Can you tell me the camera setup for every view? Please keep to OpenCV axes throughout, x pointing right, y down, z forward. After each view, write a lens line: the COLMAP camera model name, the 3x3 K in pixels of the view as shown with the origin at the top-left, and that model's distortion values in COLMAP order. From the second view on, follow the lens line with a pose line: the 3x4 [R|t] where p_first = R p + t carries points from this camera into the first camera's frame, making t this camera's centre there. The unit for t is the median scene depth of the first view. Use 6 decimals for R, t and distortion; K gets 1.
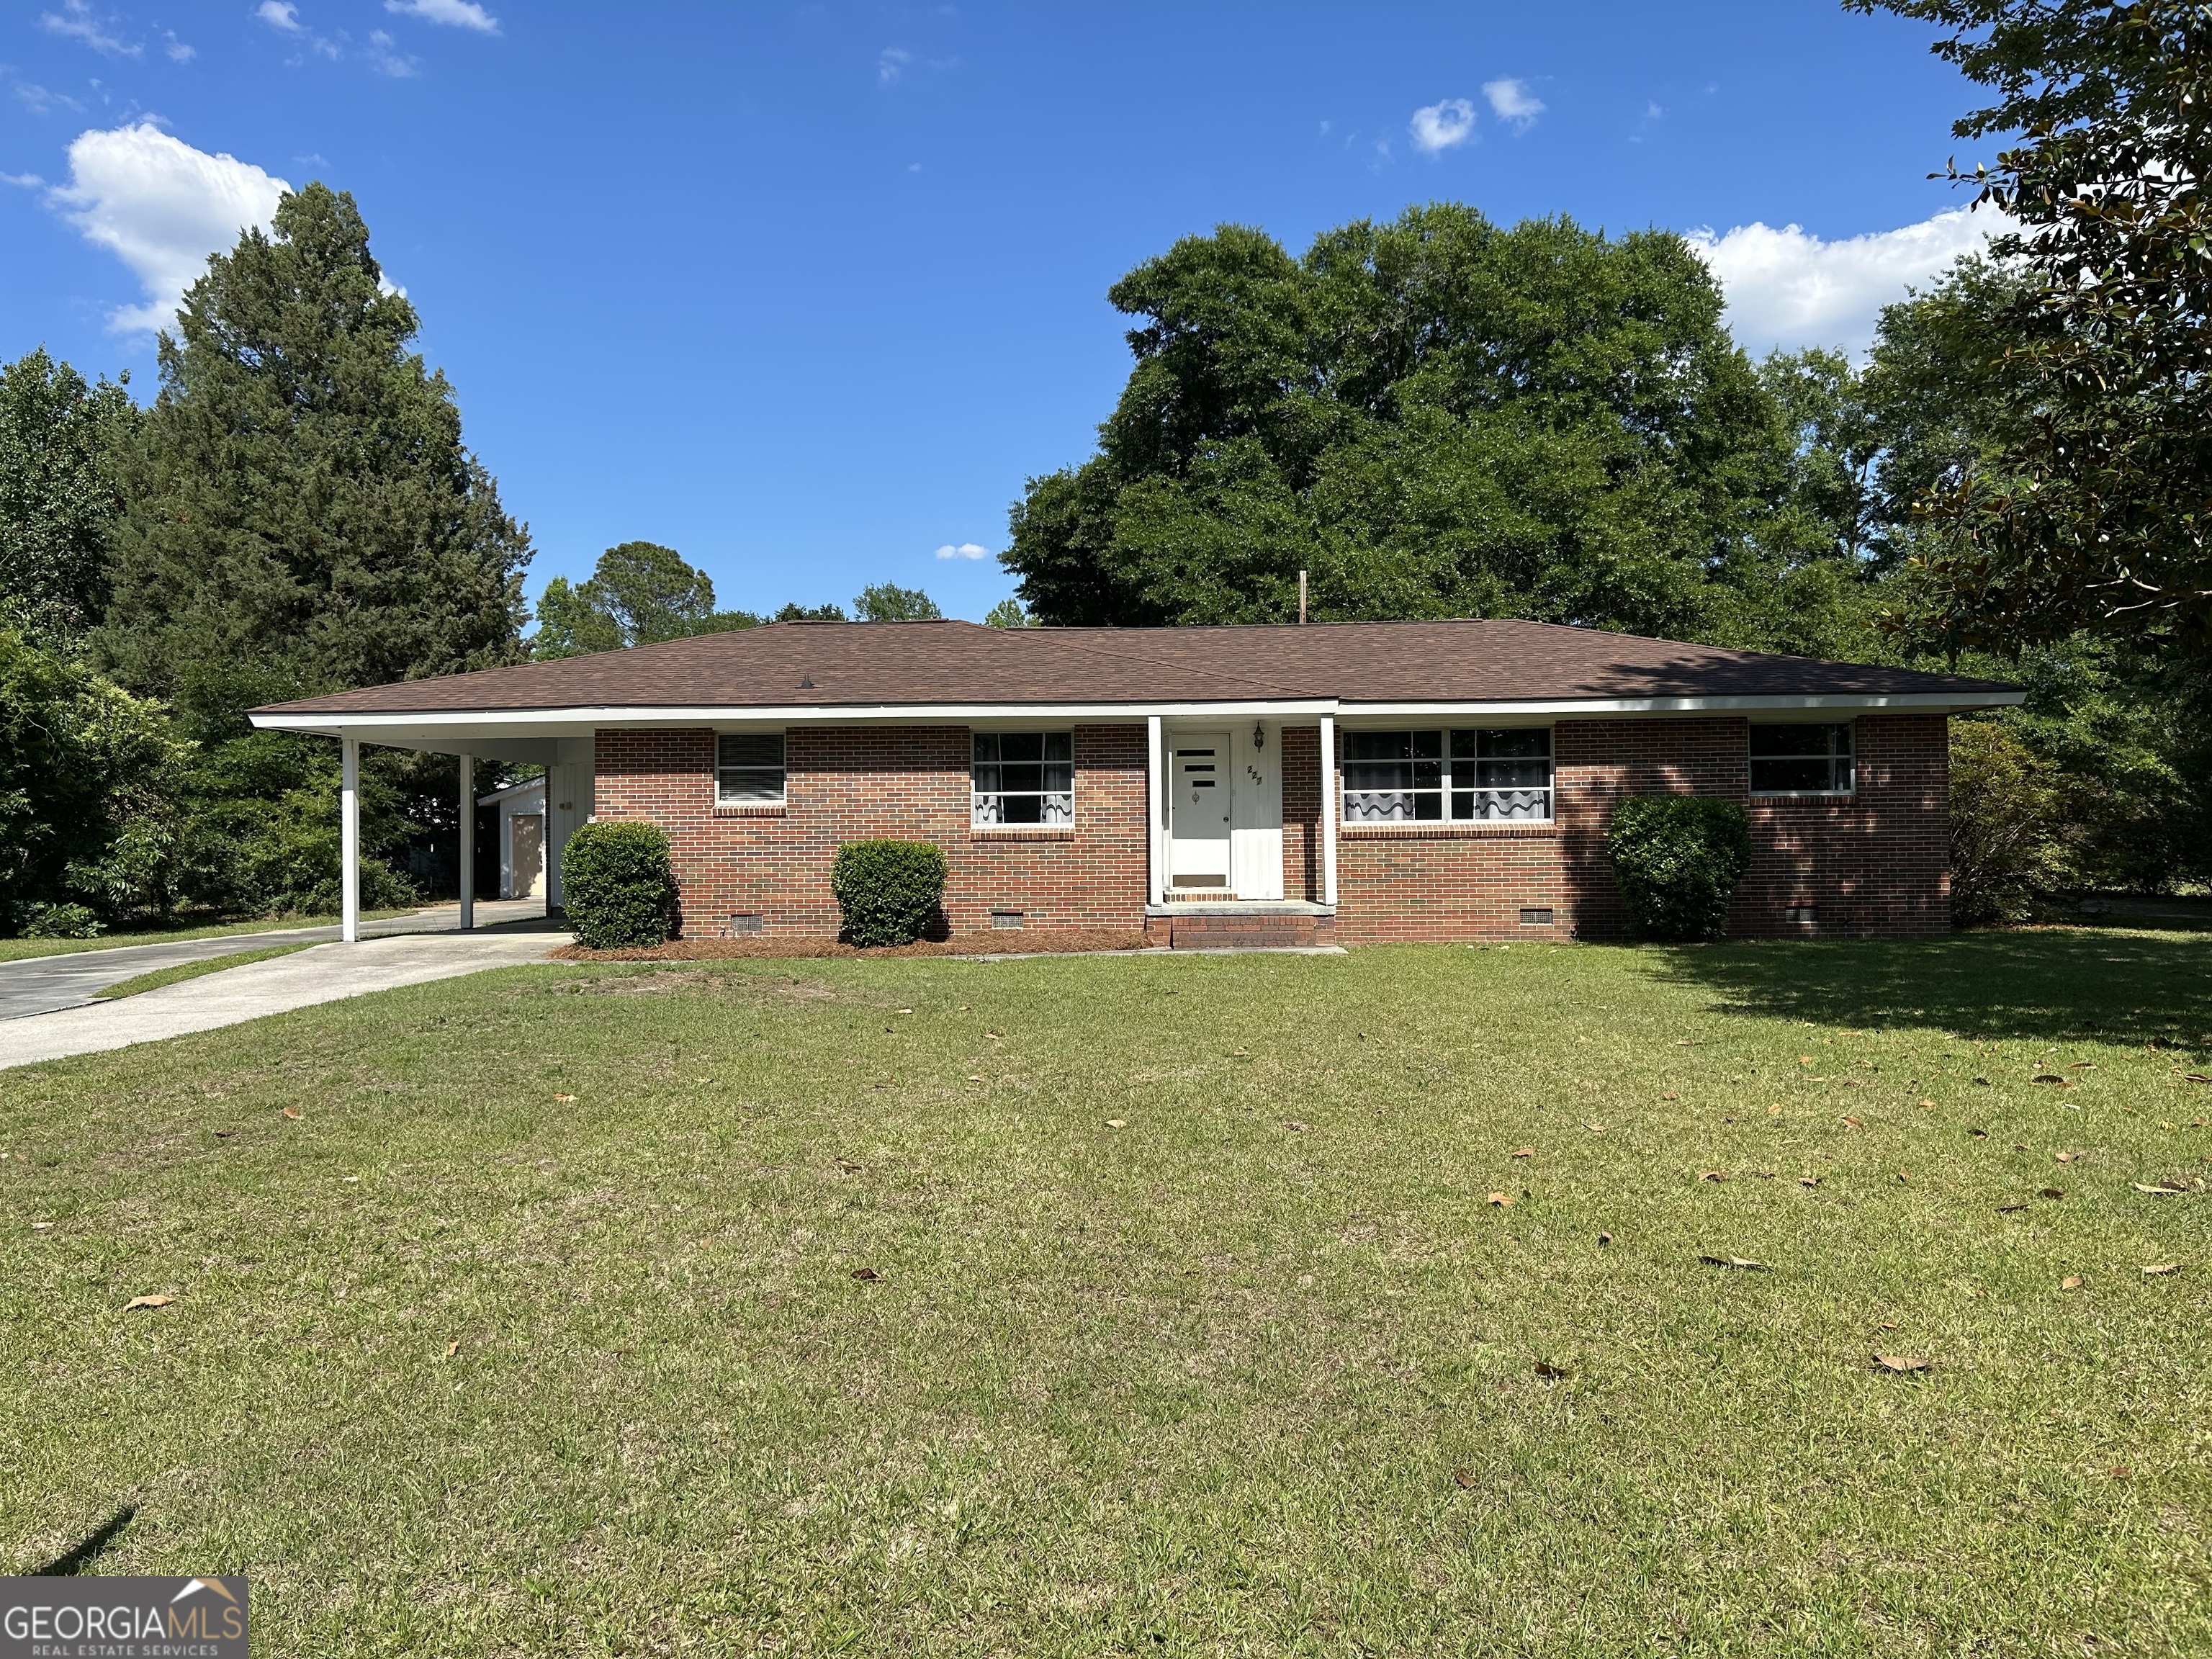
lens RADIAL K [[1675.9, 0, 1118.5], [0, 1675.9, 829.7], [0, 0, 1]] dist [0.054944, -0.041540]
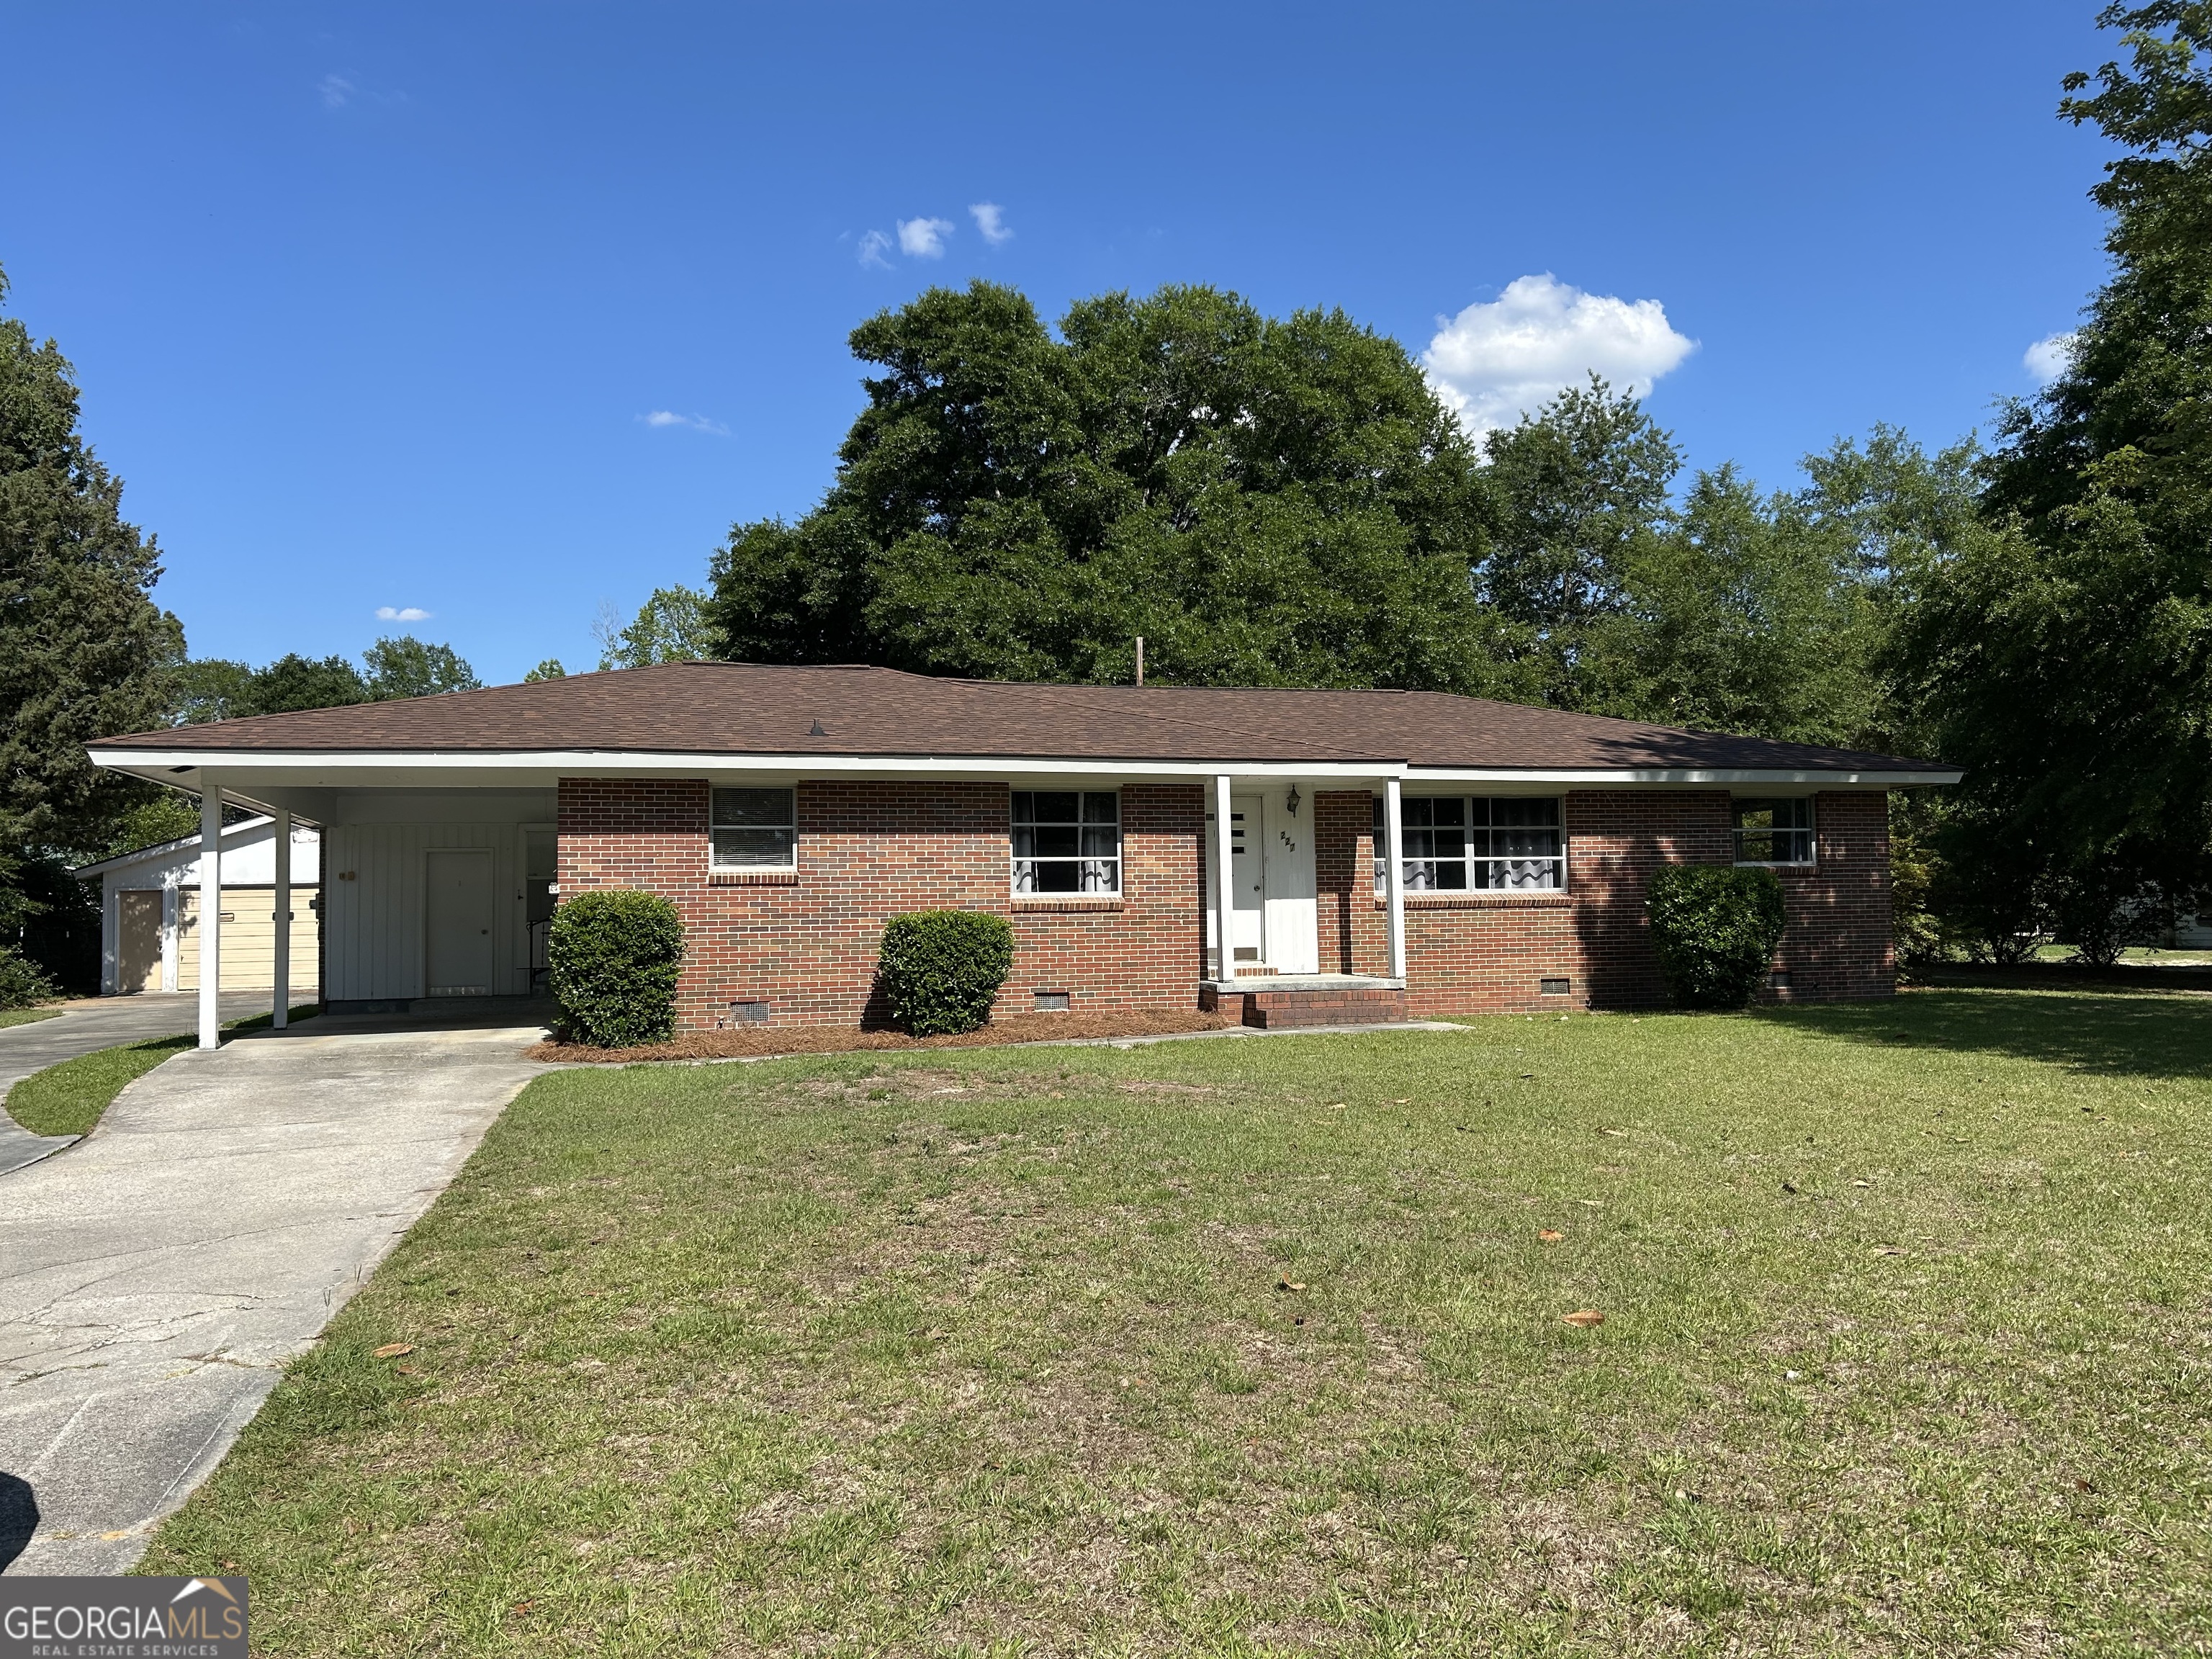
lens RADIAL K [[1675.9, 0, 1111.3], [0, 1675.9, 832.1], [0, 0, 1]] dist [0.054944, -0.041540]
pose [[0.947852, 0.011279, 0.318512, -0.316307], [0.003767, 0.998907, -0.046583, 0.005686], [-0.318690, 0.045353, 0.946774, 0.138009]]
